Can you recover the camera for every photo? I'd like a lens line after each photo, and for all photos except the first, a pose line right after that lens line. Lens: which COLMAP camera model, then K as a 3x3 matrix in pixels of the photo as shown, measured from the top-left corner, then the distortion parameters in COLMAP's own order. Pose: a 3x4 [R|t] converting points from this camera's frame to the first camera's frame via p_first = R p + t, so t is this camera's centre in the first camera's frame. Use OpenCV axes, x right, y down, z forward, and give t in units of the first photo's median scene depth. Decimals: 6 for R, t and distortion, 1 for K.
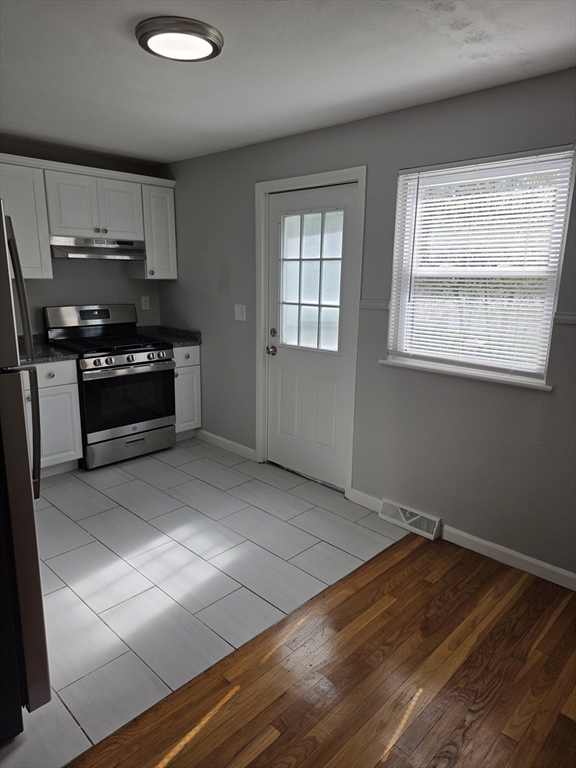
lens RADIAL K [[505.7, 0, 288.0], [0, 505.7, 384.0], [0, 0, 1]] dist [0.073128, -0.072697]
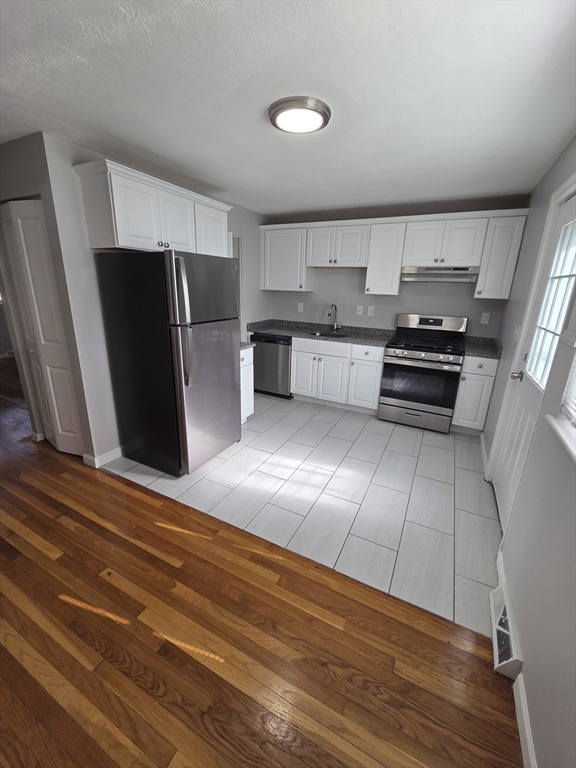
lens RADIAL K [[317.5, 0, 287.5], [0, 317.5, 377.2], [0, 0, 1]] dist [0.001509, -0.000073]
pose [[0.292101, 0.267560, -0.918198, 0.386365], [-0.233974, 0.950888, 0.202653, -0.083911], [0.927326, 0.155639, 0.340358, 0.398806]]
